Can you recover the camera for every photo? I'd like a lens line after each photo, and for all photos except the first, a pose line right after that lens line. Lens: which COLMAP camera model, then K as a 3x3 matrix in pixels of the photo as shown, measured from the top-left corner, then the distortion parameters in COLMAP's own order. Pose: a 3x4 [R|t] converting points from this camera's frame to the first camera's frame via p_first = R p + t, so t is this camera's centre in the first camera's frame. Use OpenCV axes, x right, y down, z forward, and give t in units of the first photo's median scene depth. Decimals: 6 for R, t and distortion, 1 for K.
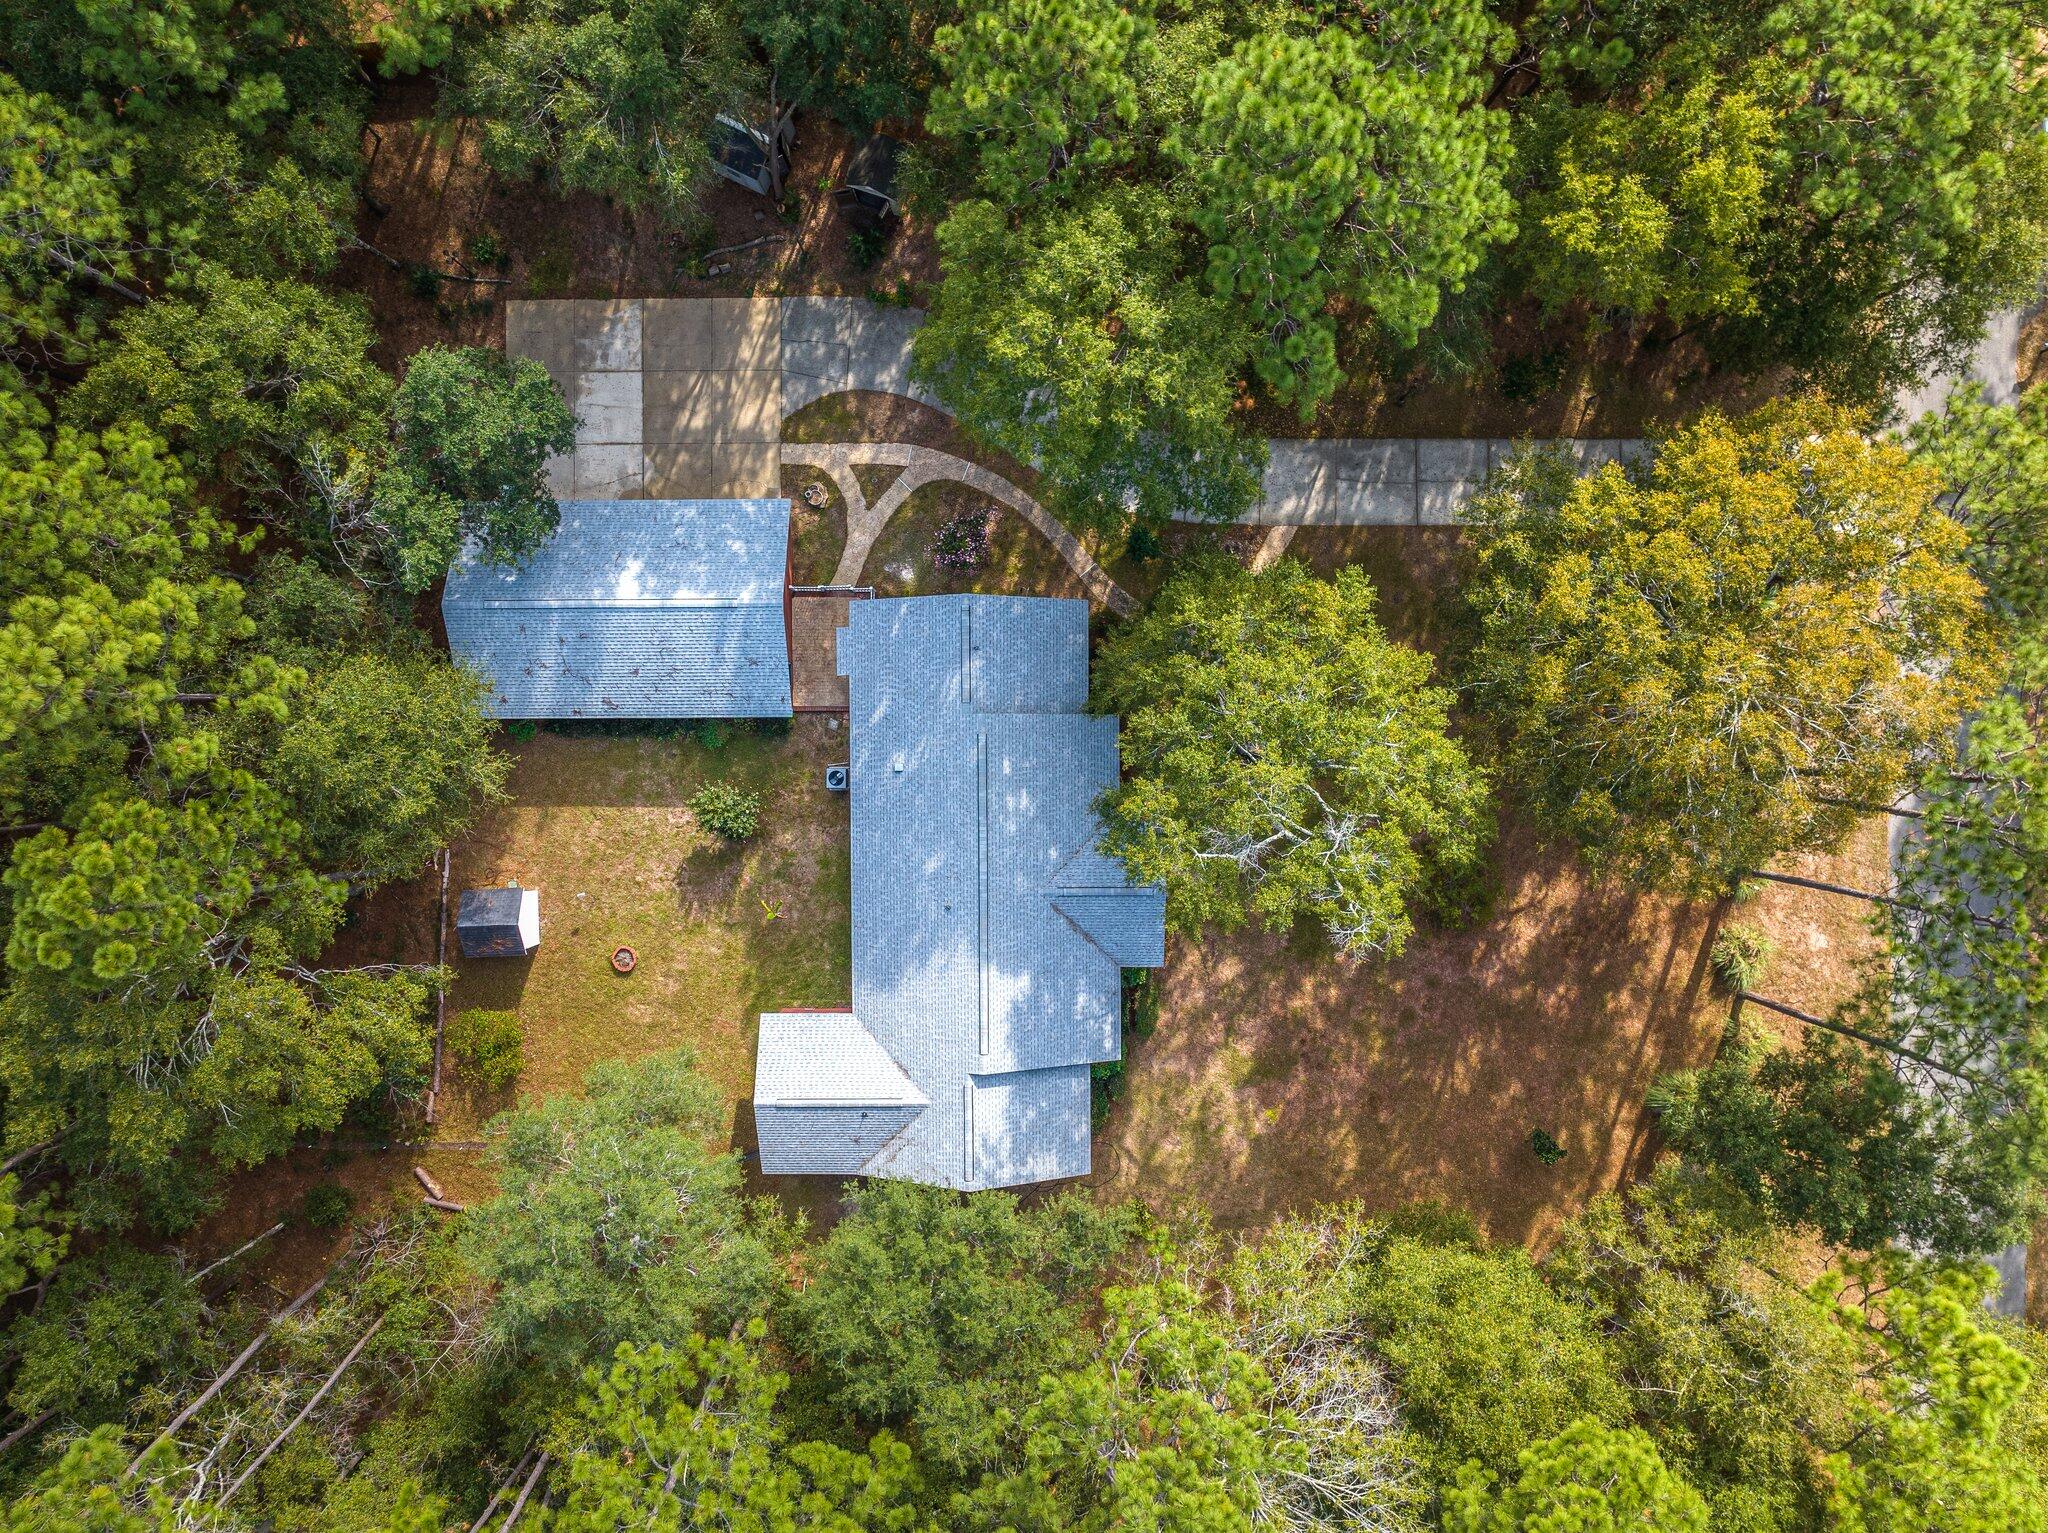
lens RADIAL K [[1448.4, 0, 1028.9], [0, 1448.4, 769.8], [0, 0, 1]] dist [-0.036531, 0.020947]
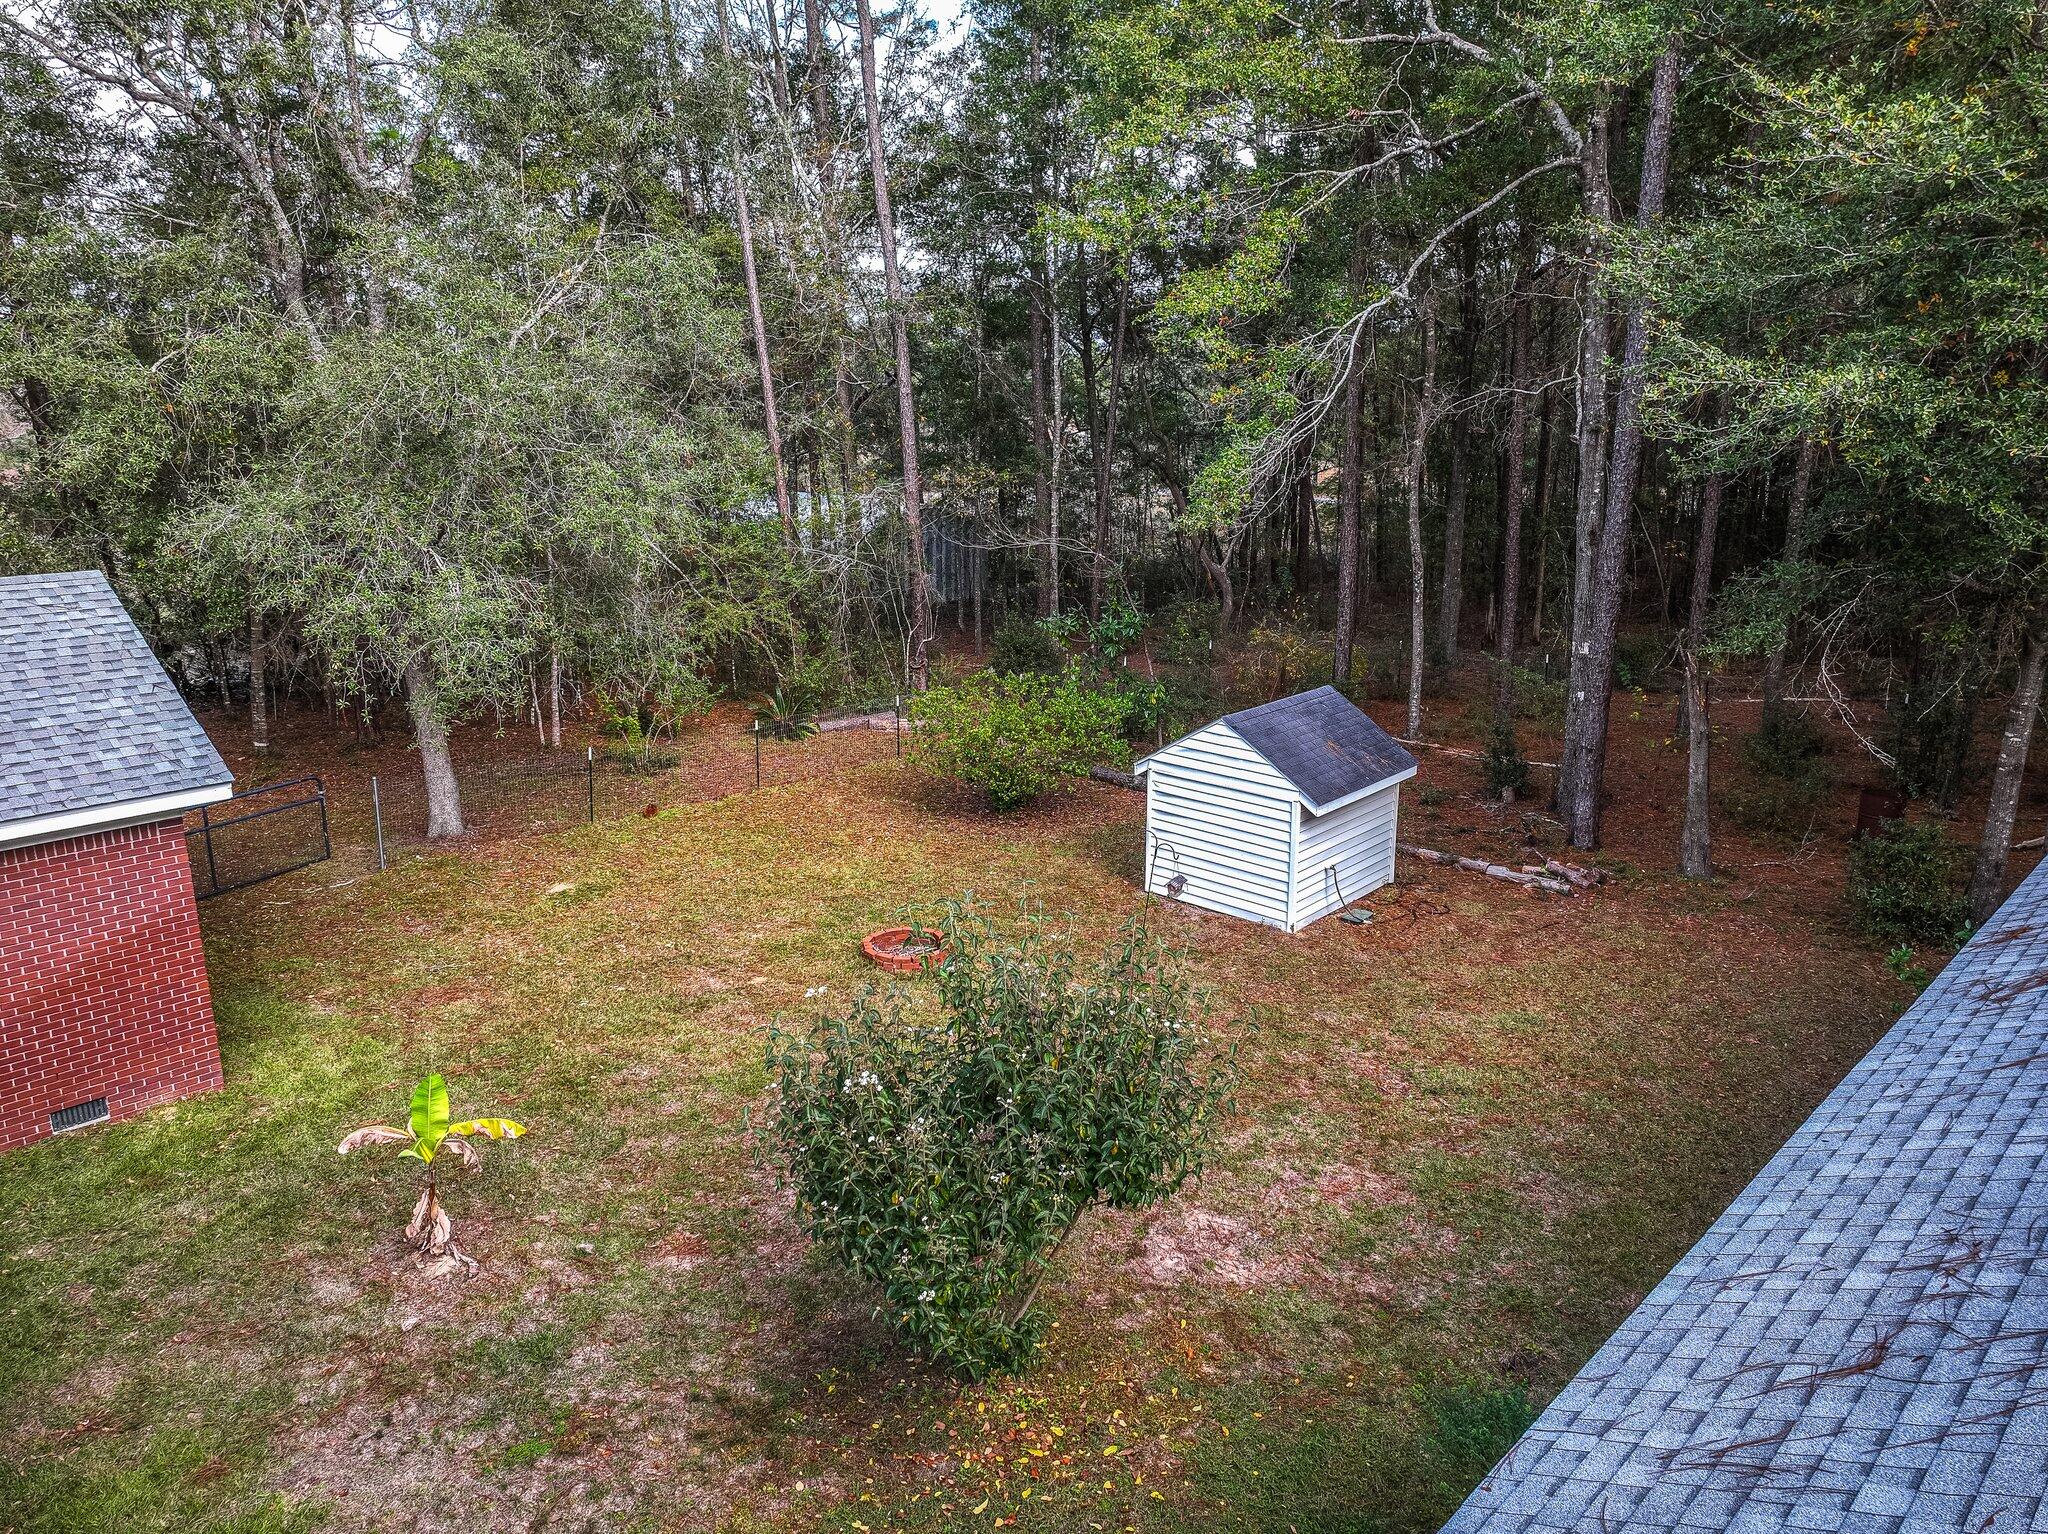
lens RADIAL K [[1448.4, 0, 1023.4], [0, 1448.4, 763.0], [0, 0, 1]] dist [-0.036531, 0.020947]
pose [[-0.697589, 0.190176, -0.690799, -0.133568], [-0.716497, -0.183253, 0.673090, -0.077662], [0.001414, 0.964496, 0.264095, 1.068118]]
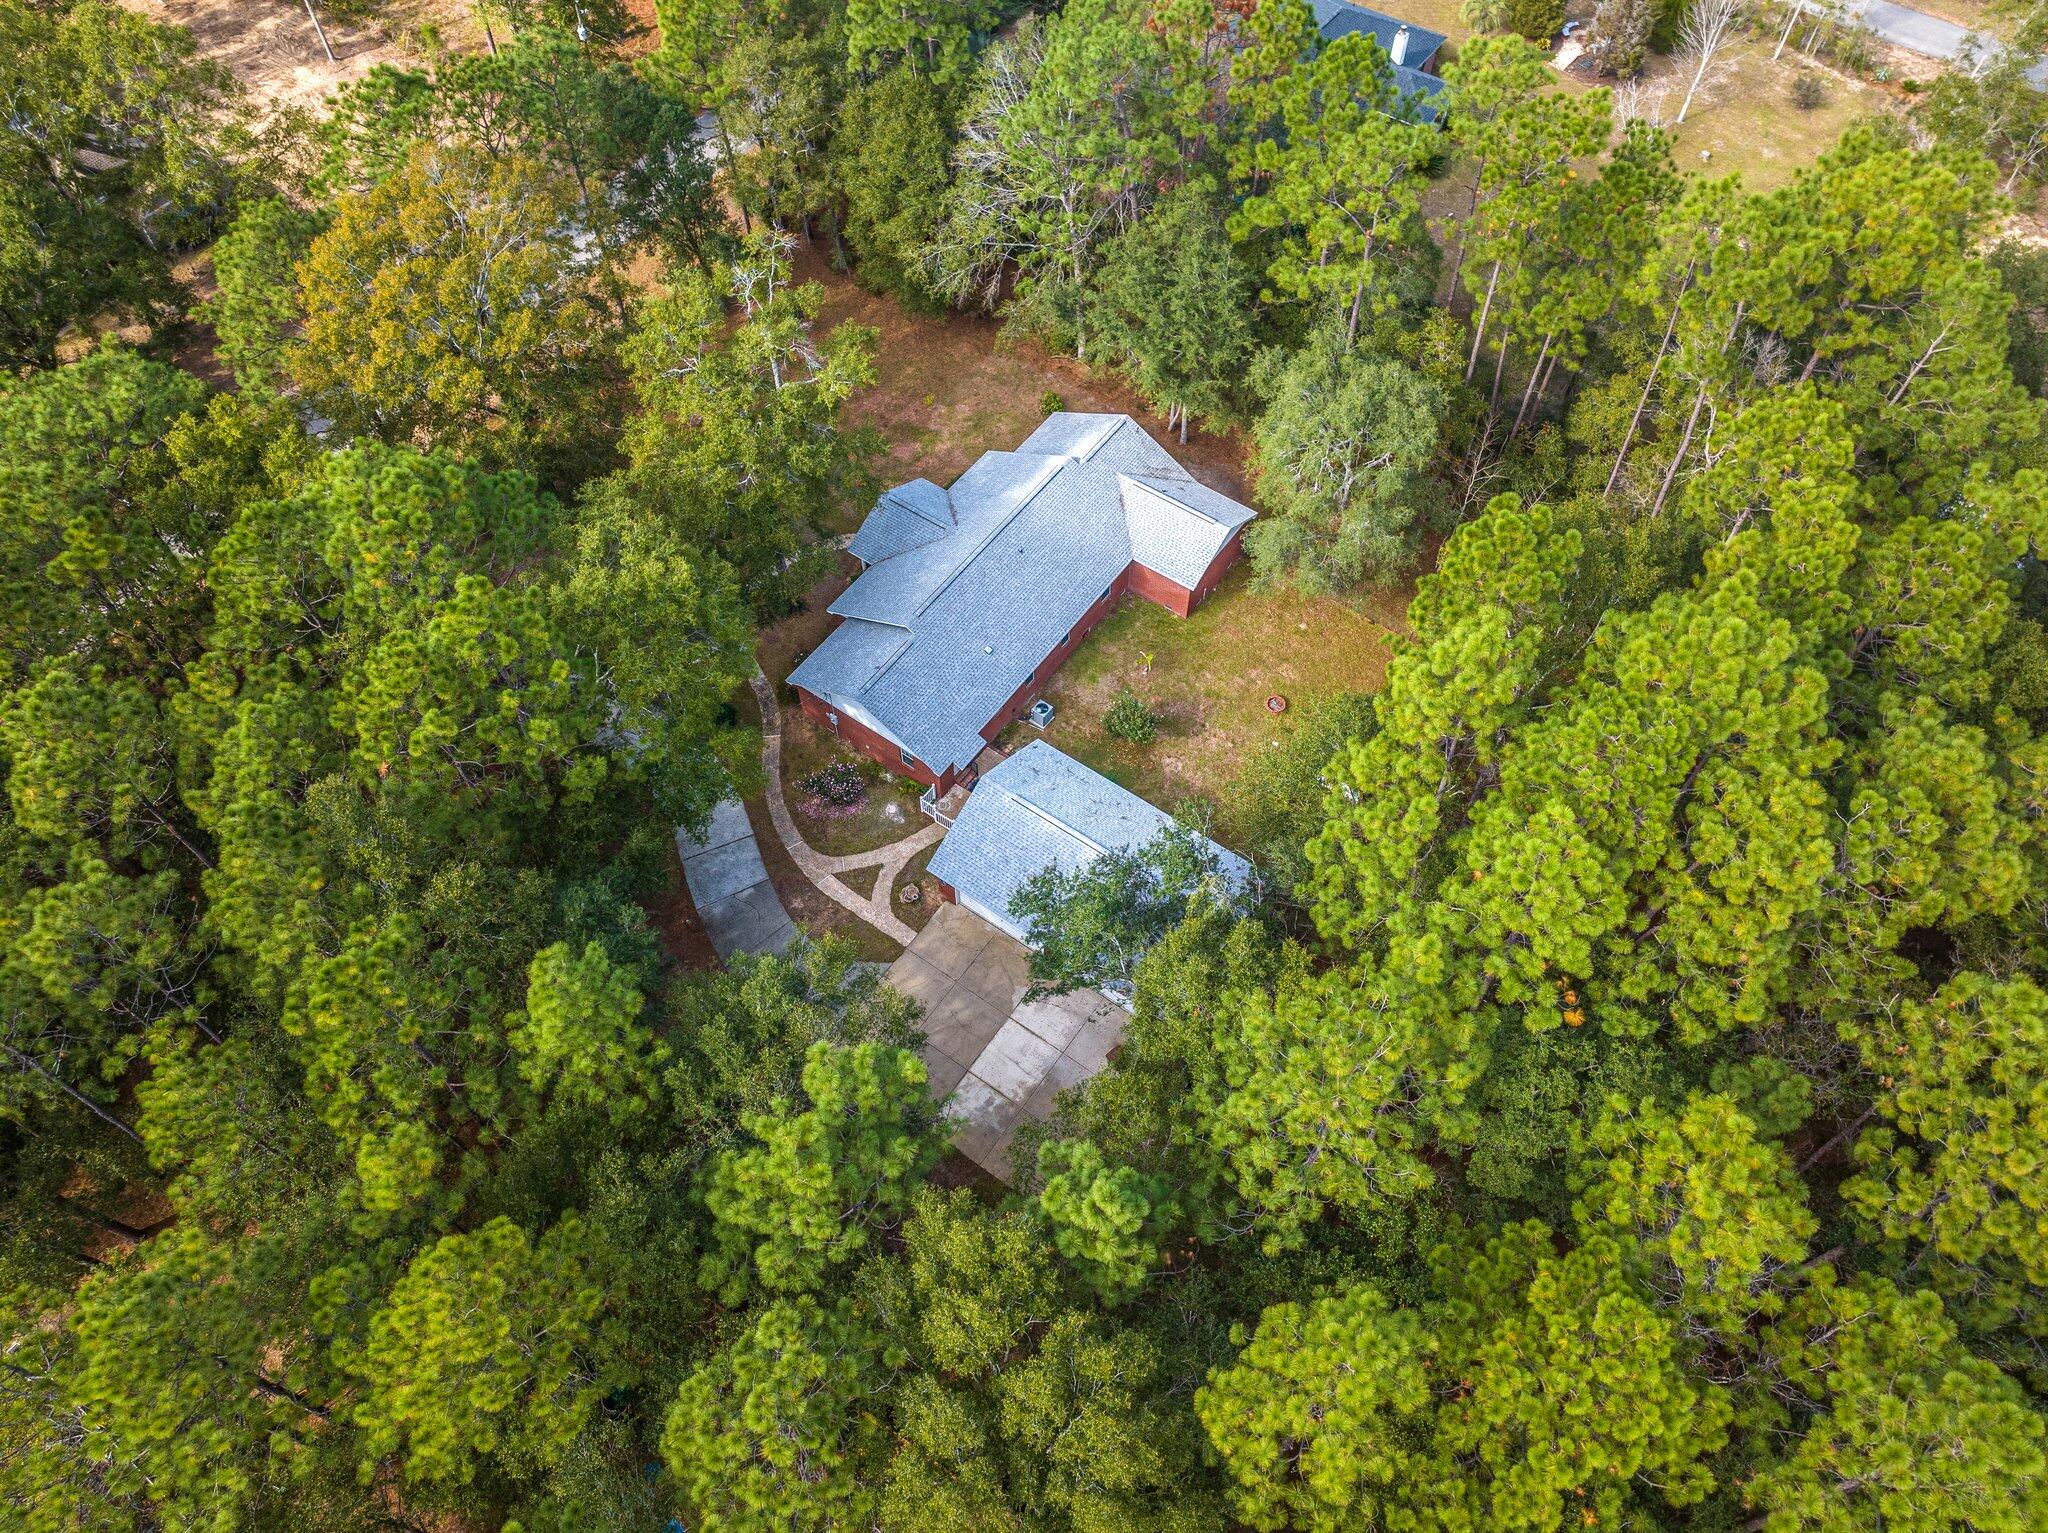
lens RADIAL K [[1448.4, 0, 1016.0], [0, 1448.4, 774.1], [0, 0, 1]] dist [-0.036531, 0.020947]
pose [[-0.807569, -0.489216, 0.329392, -0.630019], [0.589451, -0.687949, 0.423407, -0.648982], [0.019468, 0.536091, 0.843936, 0.017765]]
